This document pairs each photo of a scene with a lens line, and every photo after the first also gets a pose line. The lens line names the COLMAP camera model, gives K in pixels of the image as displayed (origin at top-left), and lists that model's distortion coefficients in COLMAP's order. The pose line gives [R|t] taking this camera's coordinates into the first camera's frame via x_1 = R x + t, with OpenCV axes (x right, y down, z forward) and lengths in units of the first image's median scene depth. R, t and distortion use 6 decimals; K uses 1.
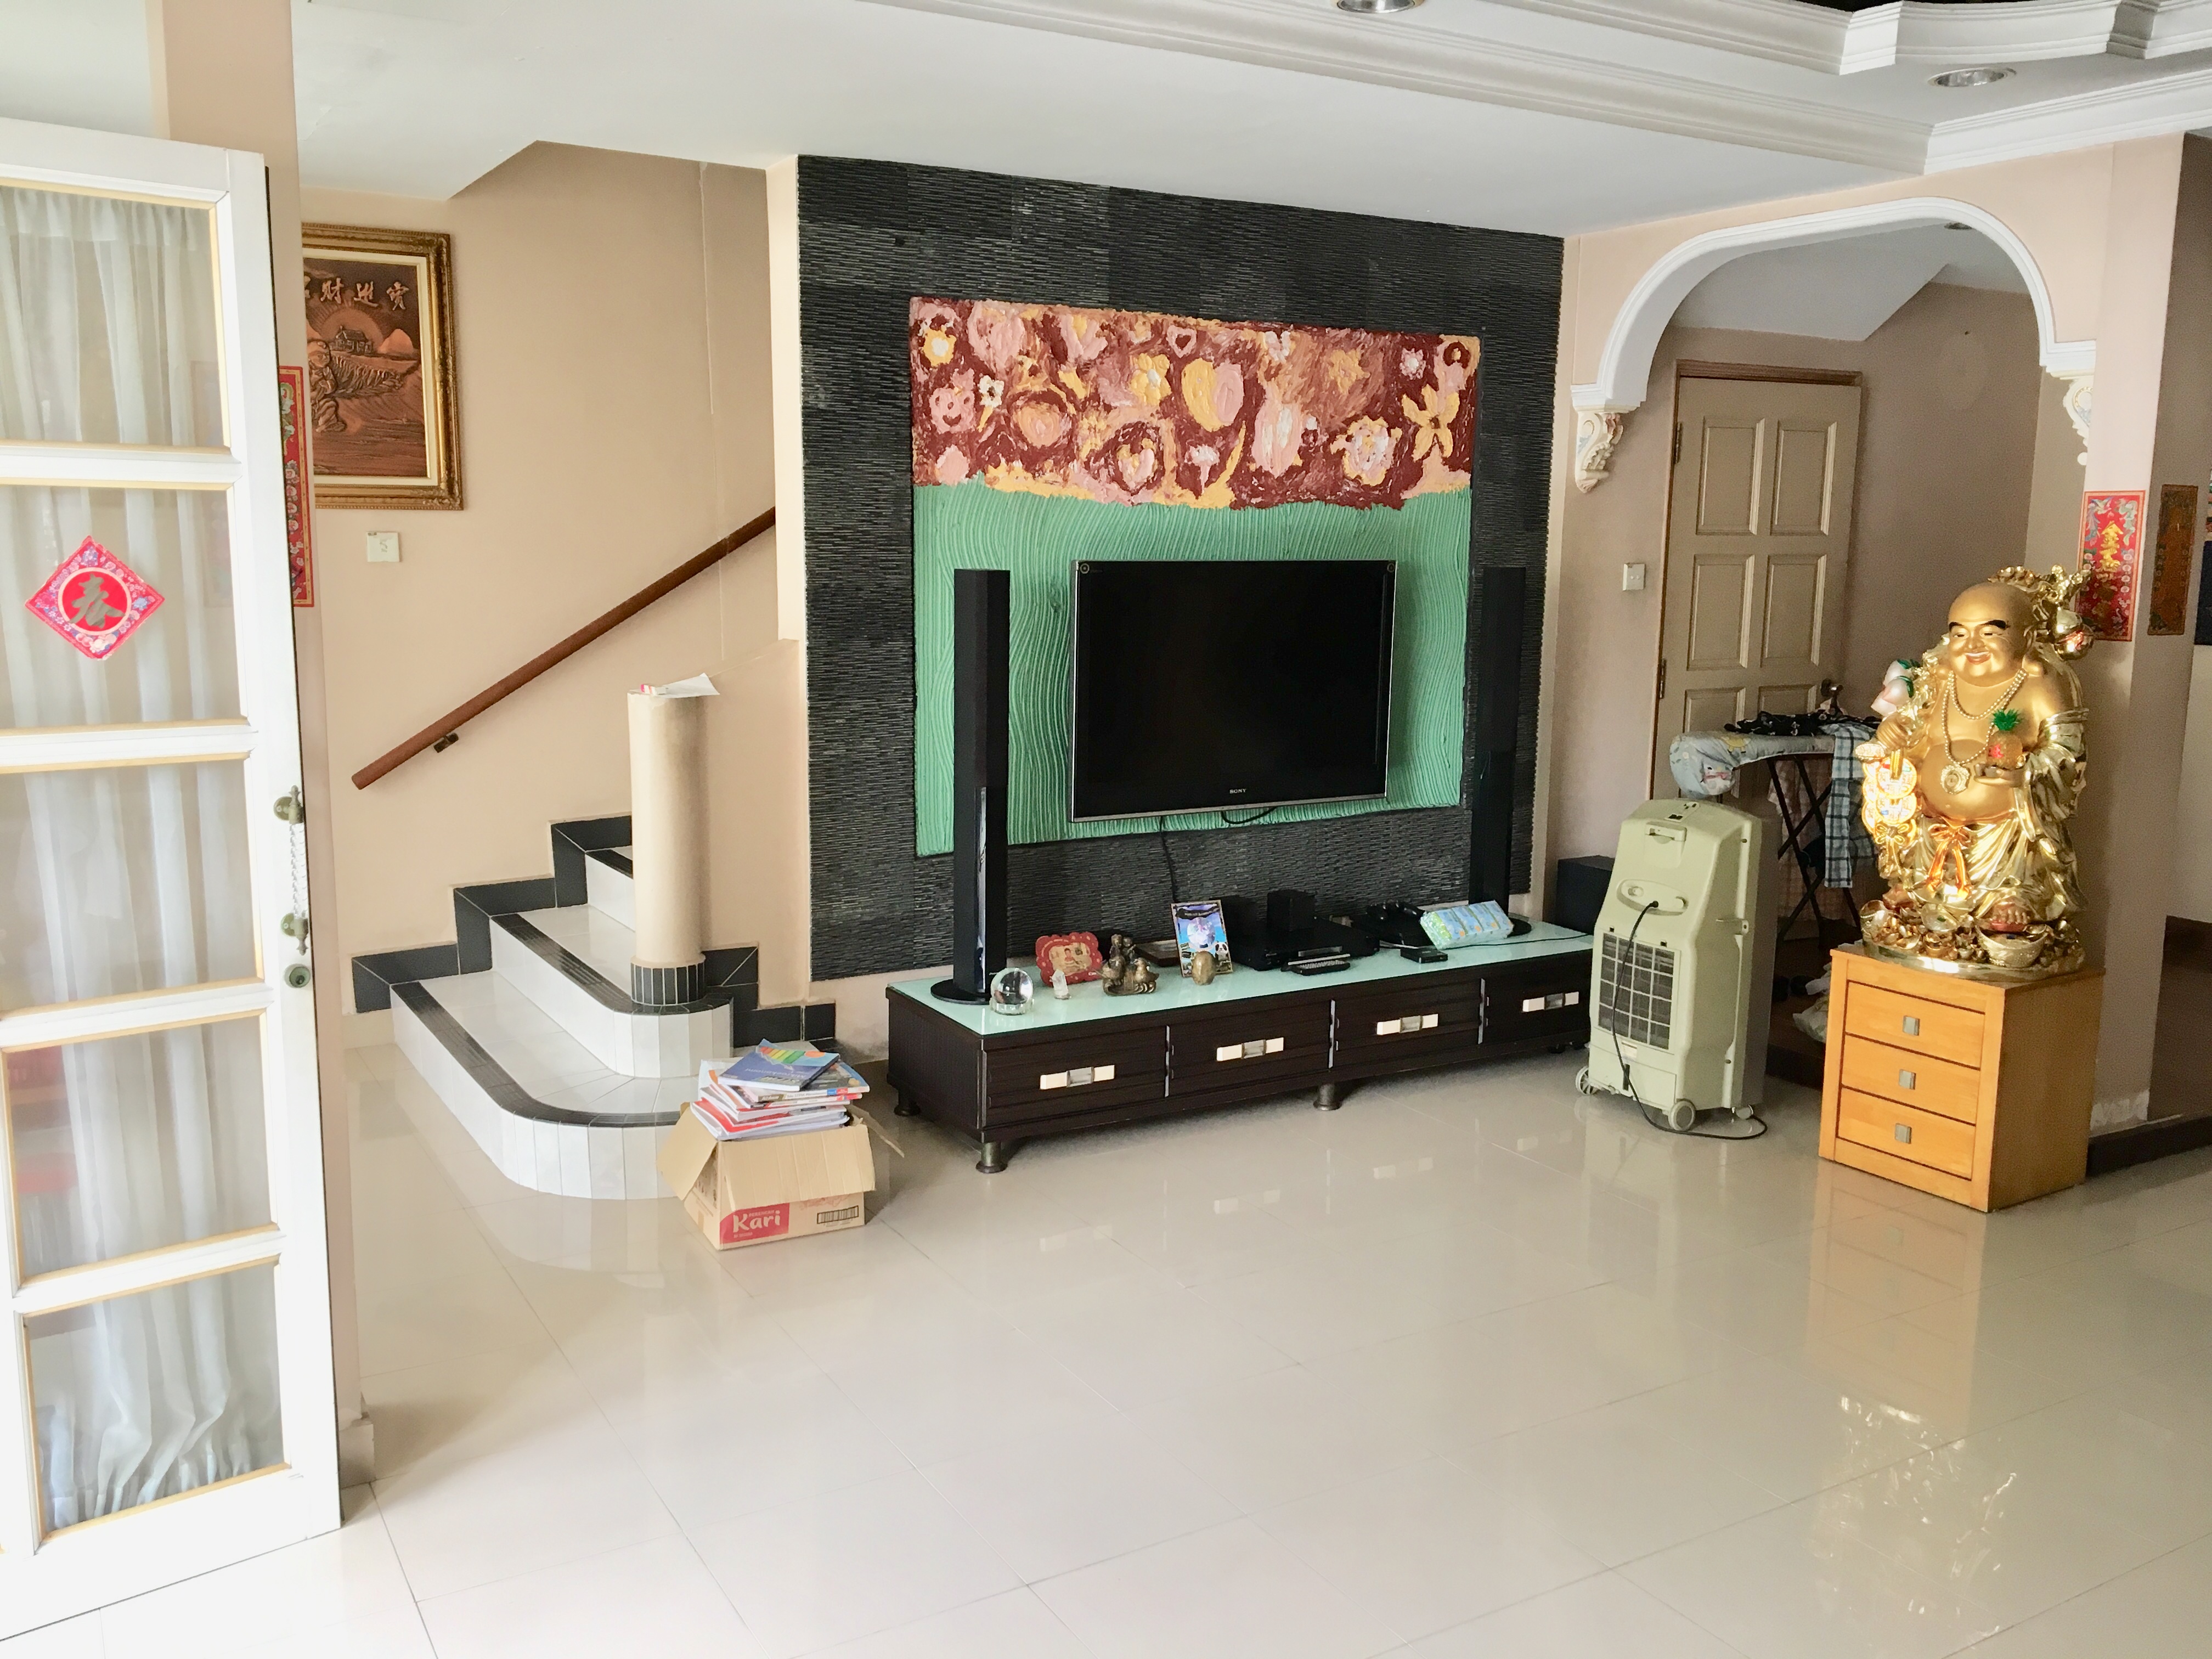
lens RADIAL K [[1869.8, 0, 1106.0], [0, 1869.8, 829.5], [0, 0, 1]] dist [0.091864, -0.115250]
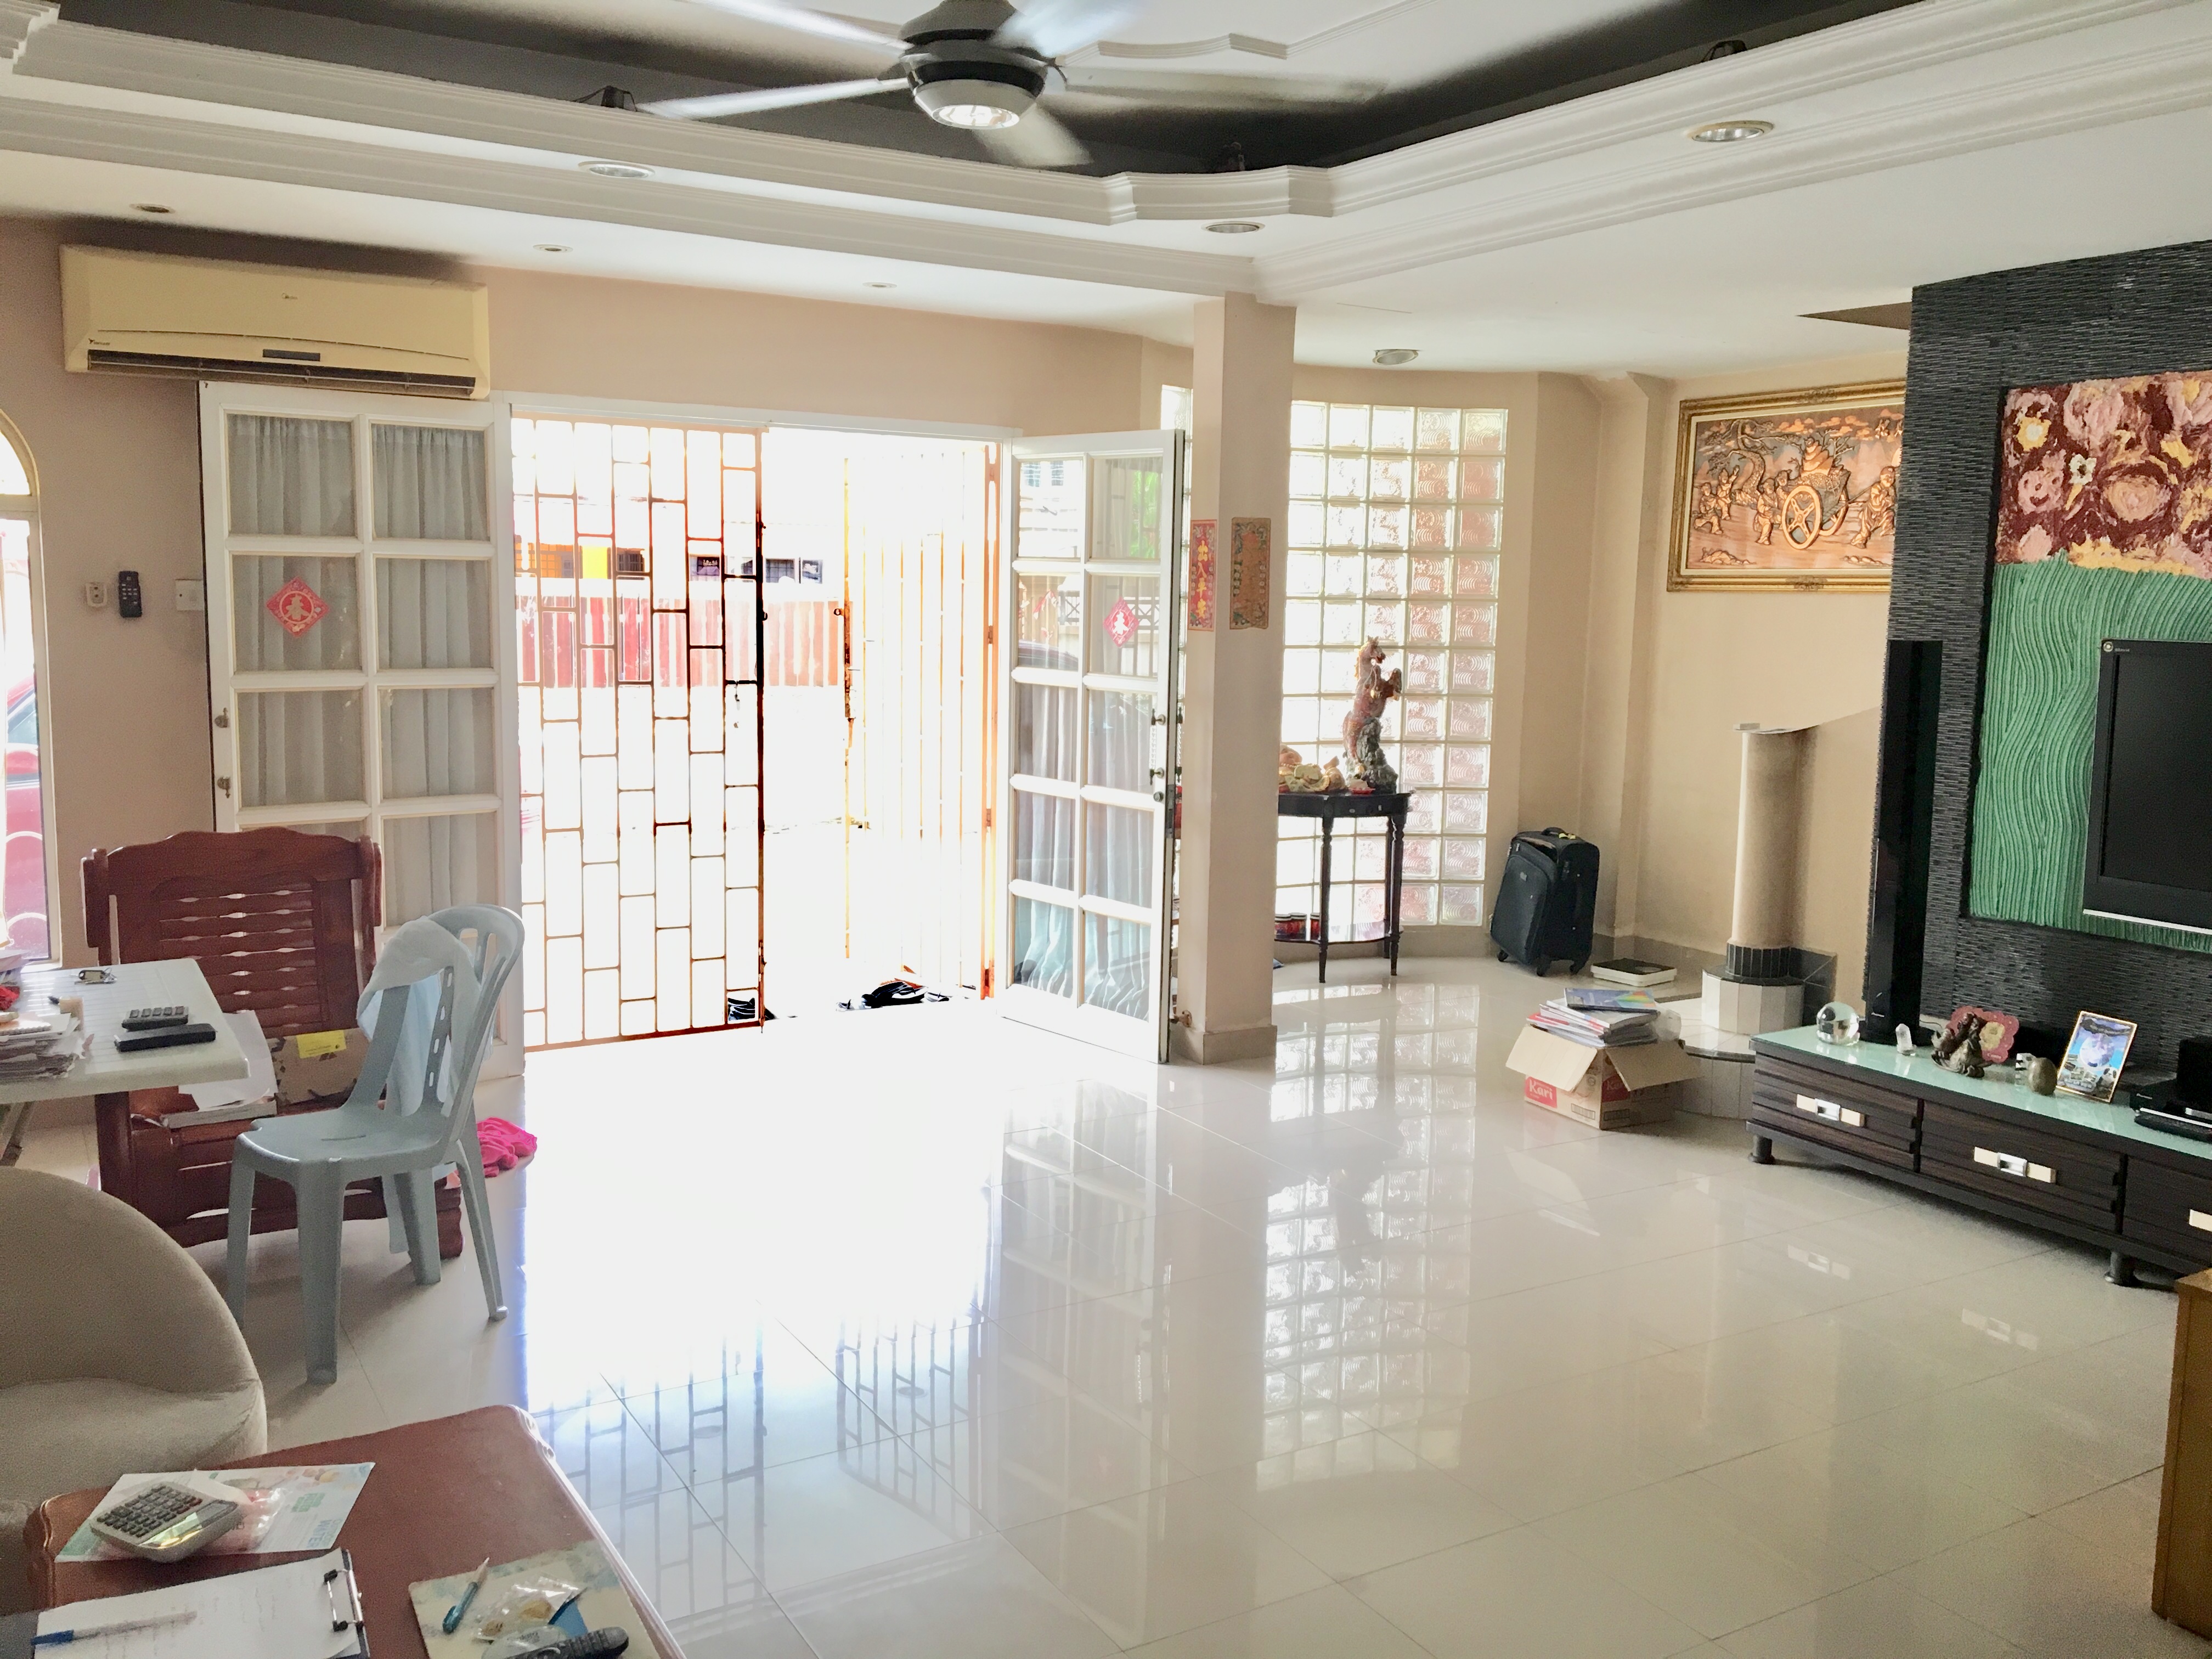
lens RADIAL K [[1885.5, 0, 1098.1], [0, 1885.5, 822.2], [0, 0, 1]] dist [0.080213, -0.112345]
pose [[0.006191, 0.114460, -0.993409, 0.964230], [-0.175418, 0.978147, 0.111608, -0.071325], [0.984475, 0.173571, 0.026134, 0.490499]]
